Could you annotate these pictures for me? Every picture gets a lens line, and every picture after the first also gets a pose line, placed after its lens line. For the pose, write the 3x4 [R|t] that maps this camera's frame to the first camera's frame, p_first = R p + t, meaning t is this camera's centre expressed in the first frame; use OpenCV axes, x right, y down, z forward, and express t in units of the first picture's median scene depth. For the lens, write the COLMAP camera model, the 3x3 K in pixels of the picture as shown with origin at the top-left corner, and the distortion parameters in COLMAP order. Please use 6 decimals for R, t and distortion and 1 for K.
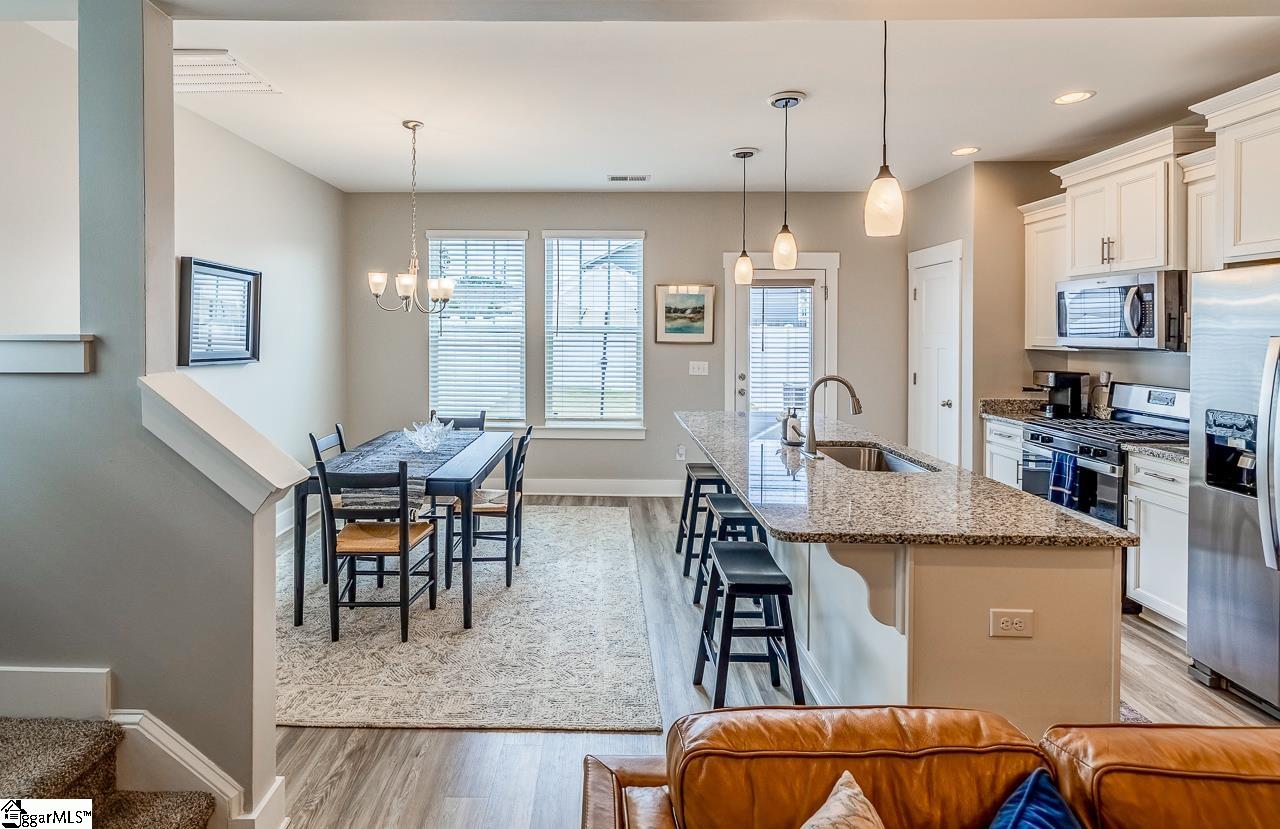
lens RADIAL K [[621.7, 0, 589.8], [0, 621.7, 337.8], [0, 0, 1]] dist [-0.001161, -0.000167]
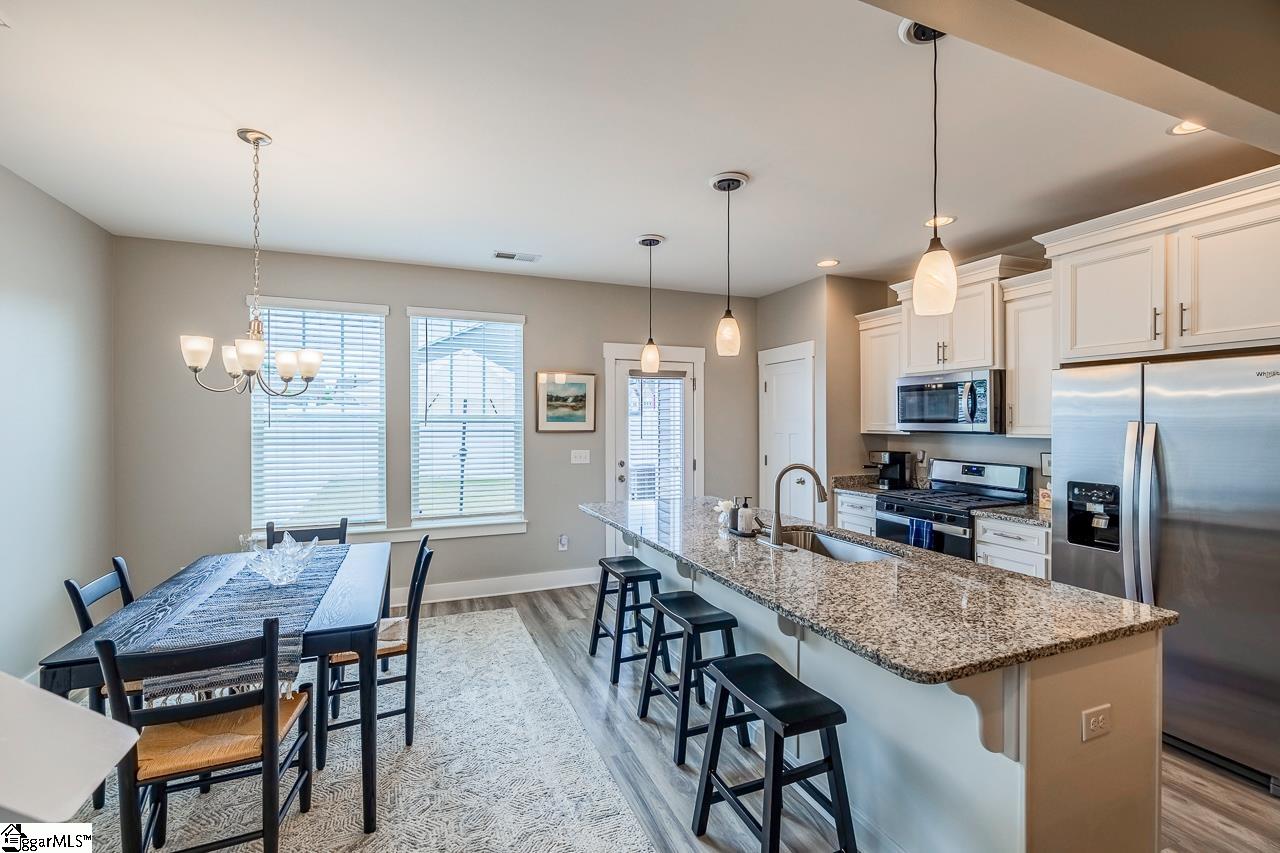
lens RADIAL K [[544.3, 0, 647.5], [0, 544.3, 421.8], [0, 0, 1]] dist [0.000224, -0.000258]
pose [[0.910061, -0.004826, 0.414445, -0.140350], [0.008101, 0.999948, -0.006143, -0.001598], [-0.414394, 0.008948, 0.910054, 0.247098]]
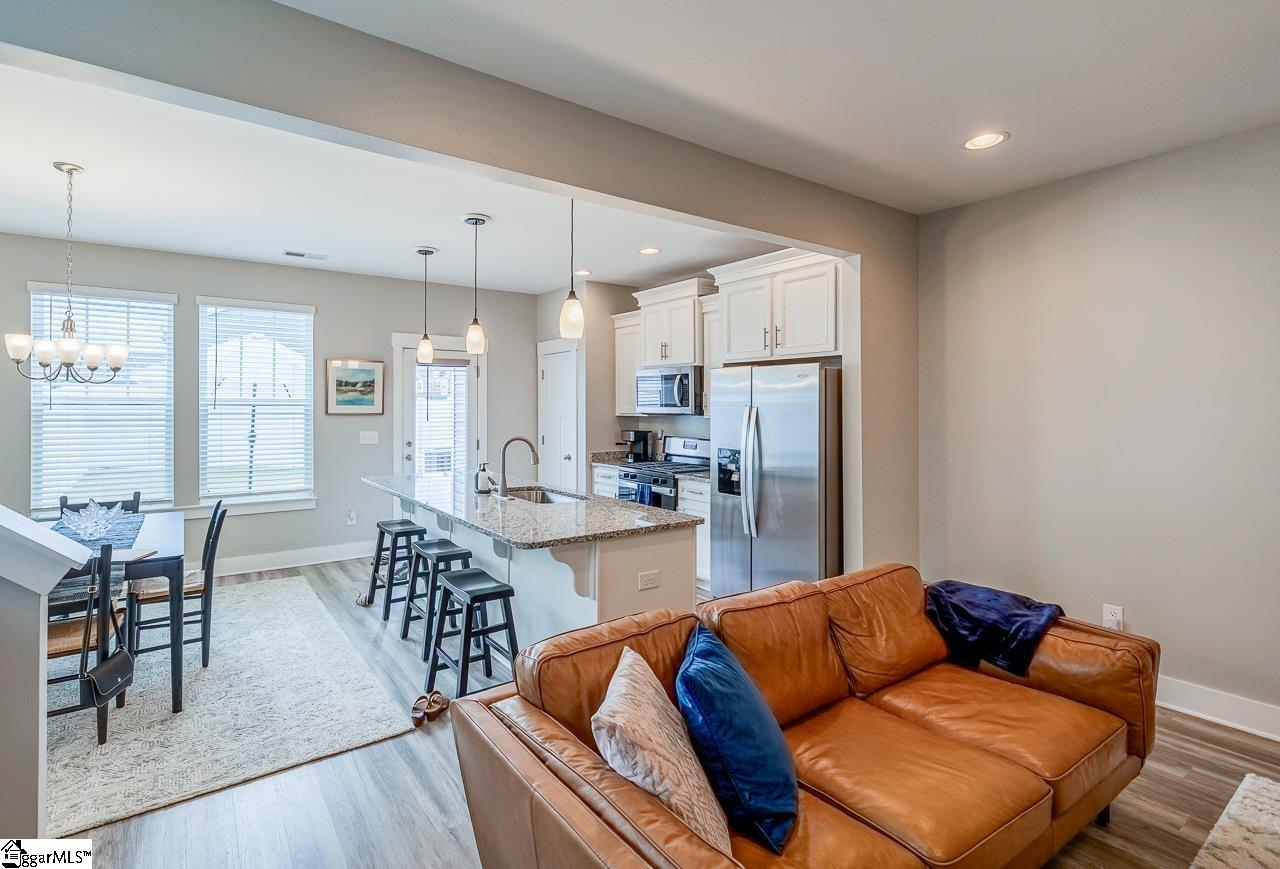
lens RADIAL K [[597.6, 0, 573.2], [0, 597.6, 403.2], [0, 0, 1]] dist [-0.000355, -0.001344]
pose [[0.828451, -0.000462, 0.560062, -0.177857], [0.006716, 0.999936, -0.009110, 0.001576], [-0.560022, 0.011309, 0.828401, -0.097758]]
